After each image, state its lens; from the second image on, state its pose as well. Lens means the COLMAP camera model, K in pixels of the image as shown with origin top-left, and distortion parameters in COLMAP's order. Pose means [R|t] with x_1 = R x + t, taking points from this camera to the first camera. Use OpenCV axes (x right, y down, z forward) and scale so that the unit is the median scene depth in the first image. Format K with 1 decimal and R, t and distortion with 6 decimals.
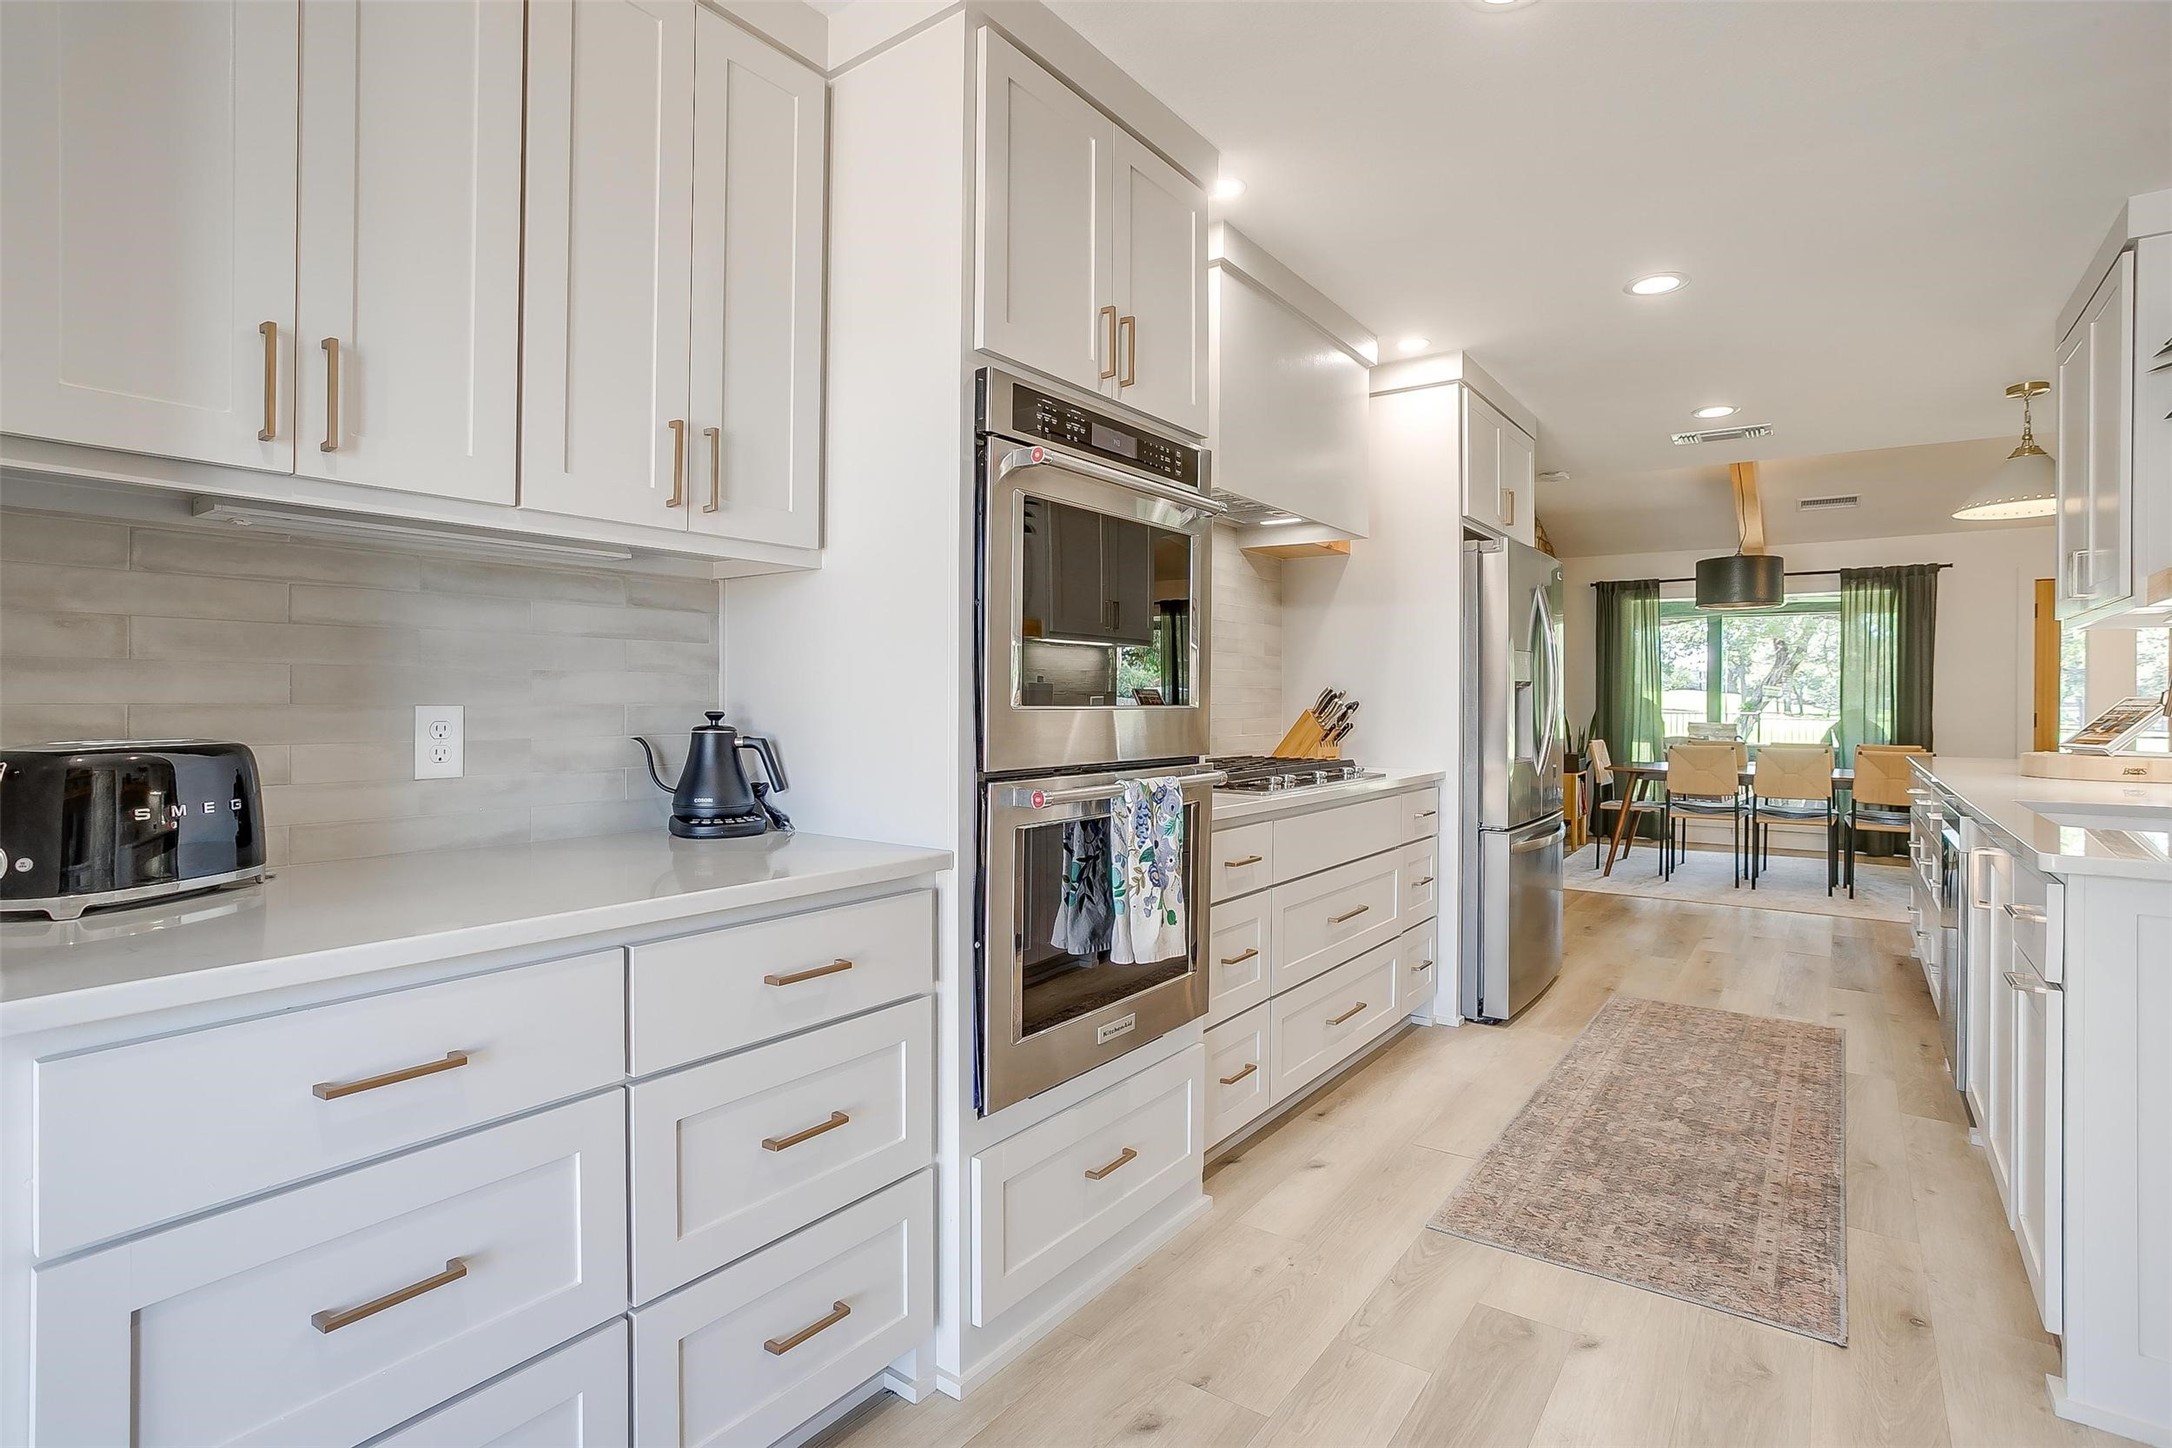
lens RADIAL K [[1049.9, 0, 1099.4], [0, 1049.9, 696.0], [0, 0, 1]] dist [-0.053013, 0.021730]
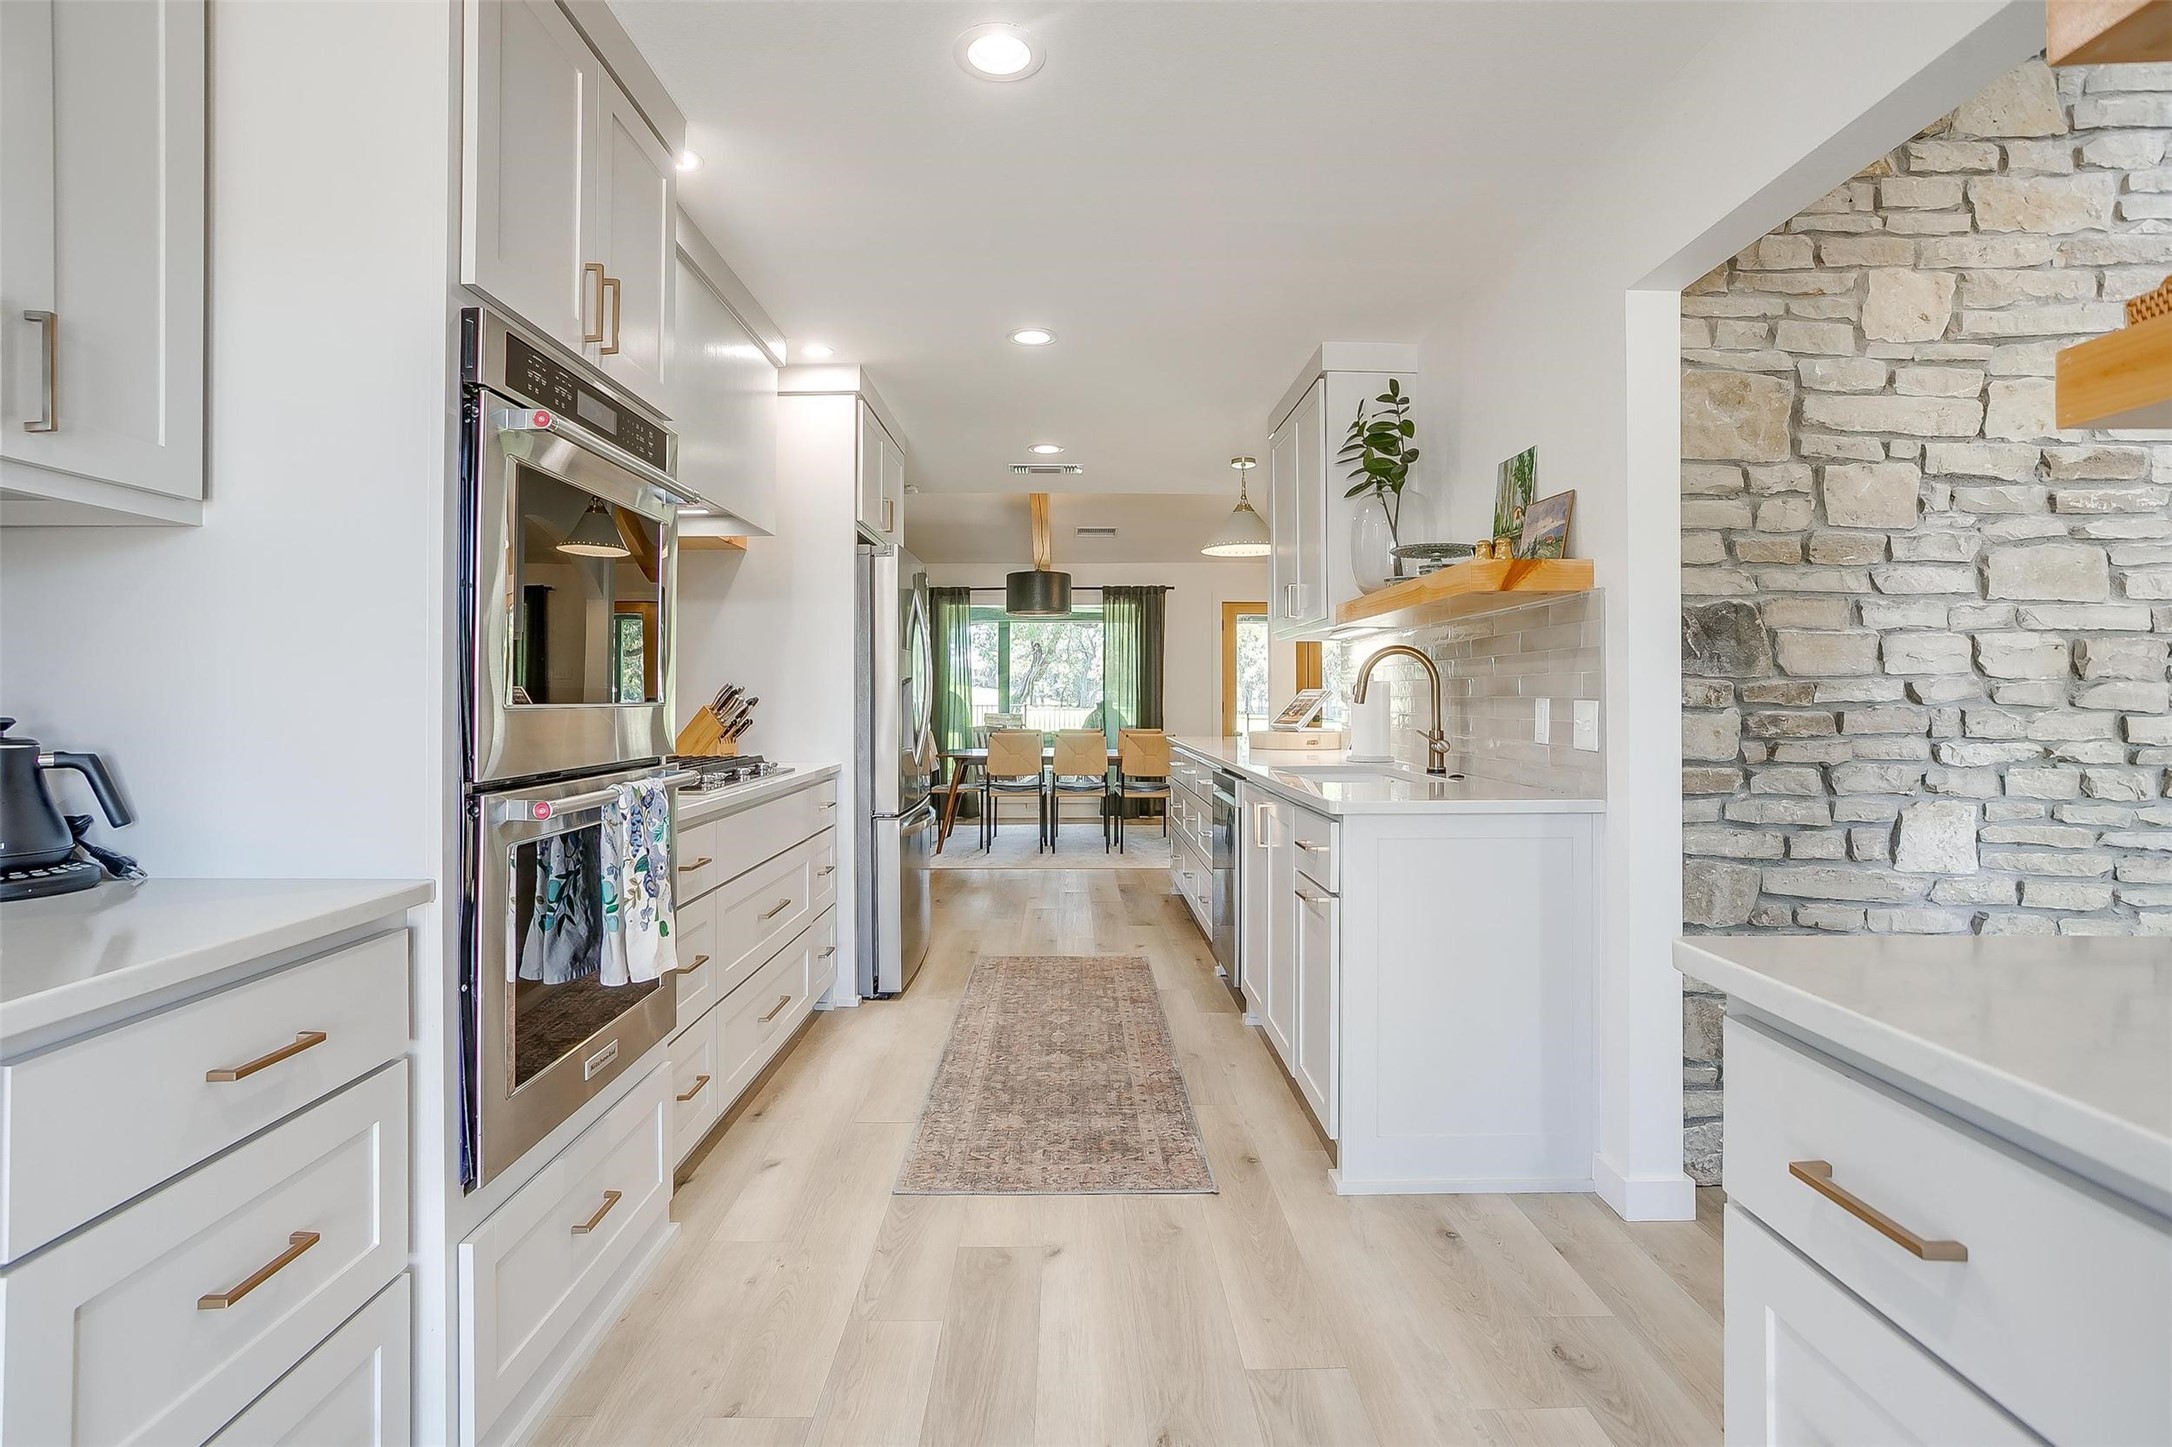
lens RADIAL K [[1049.9, 0, 1059.4], [0, 1049.9, 679.2], [0, 0, 1]] dist [-0.053013, 0.021730]
pose [[0.813306, 0.002219, 0.581833, -0.144452], [0.004694, 0.999935, -0.010374, -0.000289], [-0.581818, 0.011169, 0.813242, 0.029611]]
